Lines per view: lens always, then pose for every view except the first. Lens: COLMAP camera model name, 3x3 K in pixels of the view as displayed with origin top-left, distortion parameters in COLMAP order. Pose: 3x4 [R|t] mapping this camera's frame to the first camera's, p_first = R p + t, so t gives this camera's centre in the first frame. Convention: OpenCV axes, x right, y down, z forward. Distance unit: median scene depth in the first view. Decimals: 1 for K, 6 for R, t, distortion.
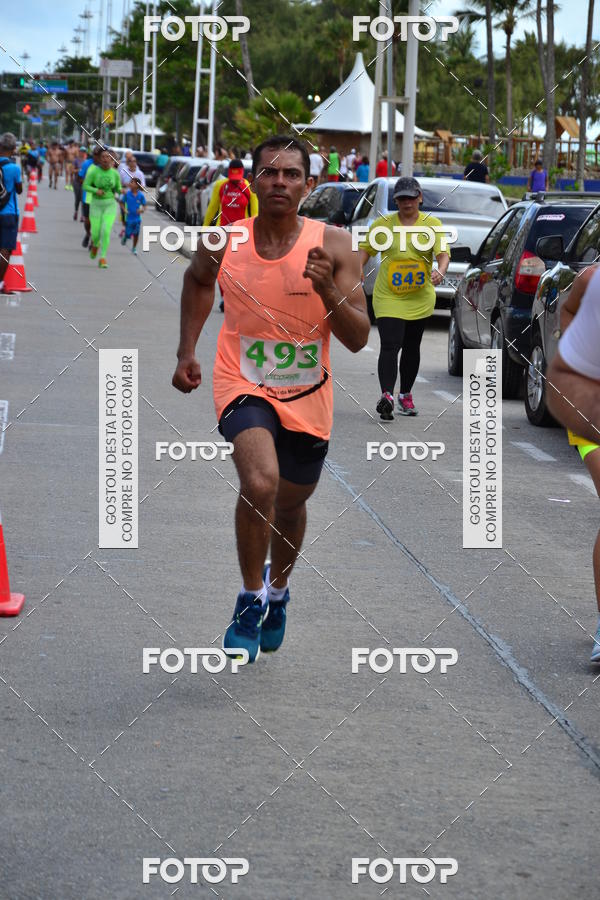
lens RADIAL K [[3270.6, 0, 302.0], [0, 3270.6, 449.7], [0, 0, 1]] dist [0.143639, 2.616676]
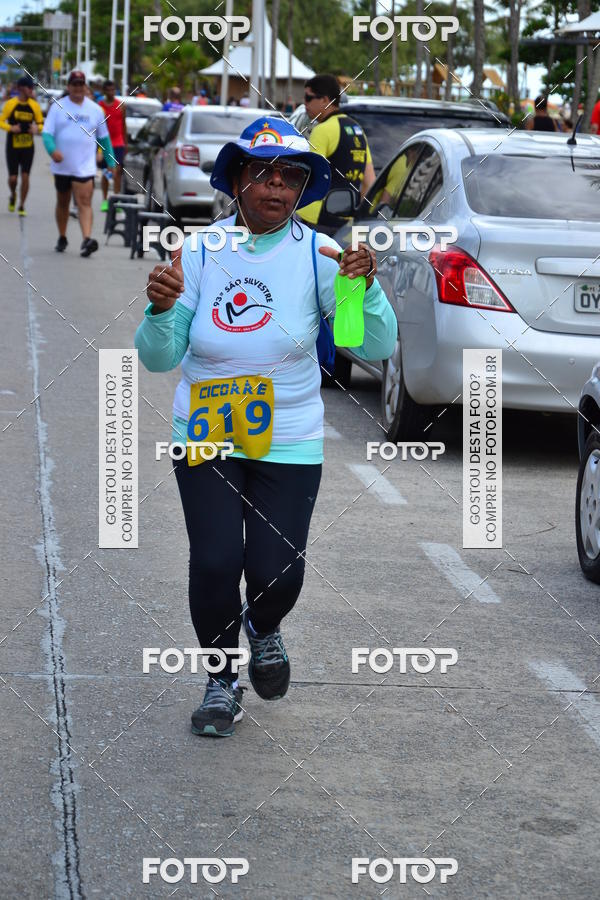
lens RADIAL K [[2939.4, 0, 396.8], [0, 2939.4, 449.1], [0, 0, 1]] dist [0.171056, -0.011046]
pose [[0.999587, 0.004165, -0.028446, 0.092356], [-0.003622, 0.999810, 0.019142, 0.013672], [0.028520, -0.019031, 0.999412, -0.038530]]
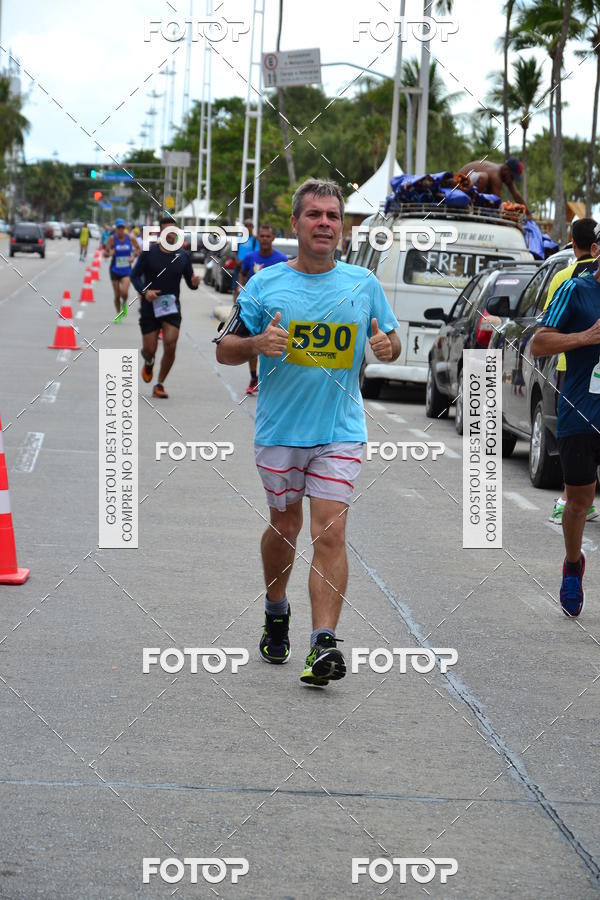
lens RADIAL K [[3257.9, 0, 300.8], [0, 3257.9, 436.0], [0, 0, 1]] dist [0.138716, 3.103365]
pose [[0.999272, 0.003670, -0.037977, 0.028624], [-0.004925, 0.999443, -0.033001, 0.014643], [0.037835, 0.033164, 0.998734, -0.106790]]
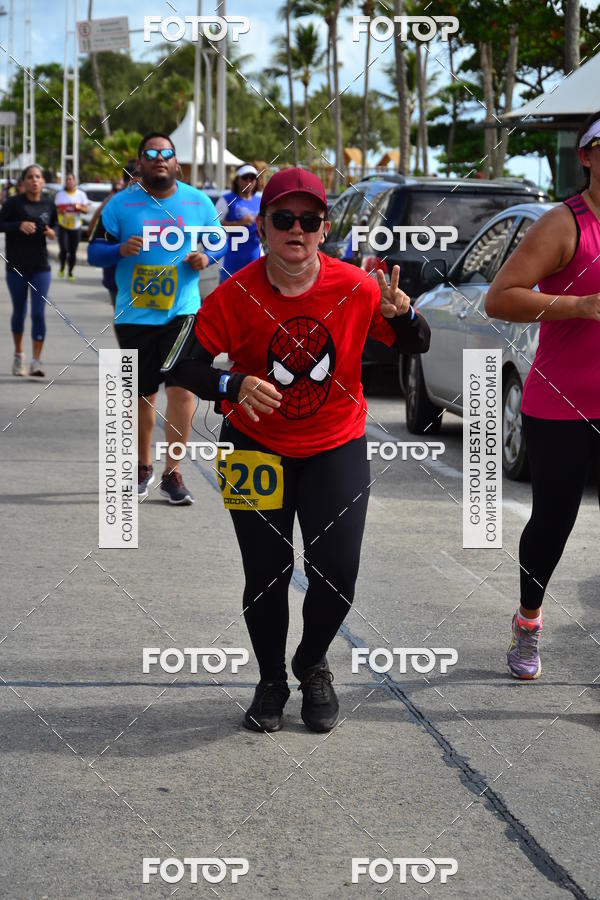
lens RADIAL K [[2680.0, 0, 299.3], [0, 2680.0, 452.1], [0, 0, 1]] dist [0.107518, 0.492038]
pose [[0.999076, -0.026026, 0.034205, 0.019834], [0.025941, 0.999659, 0.002920, 0.014166], [-0.034269, -0.002030, 0.999411, -0.055958]]
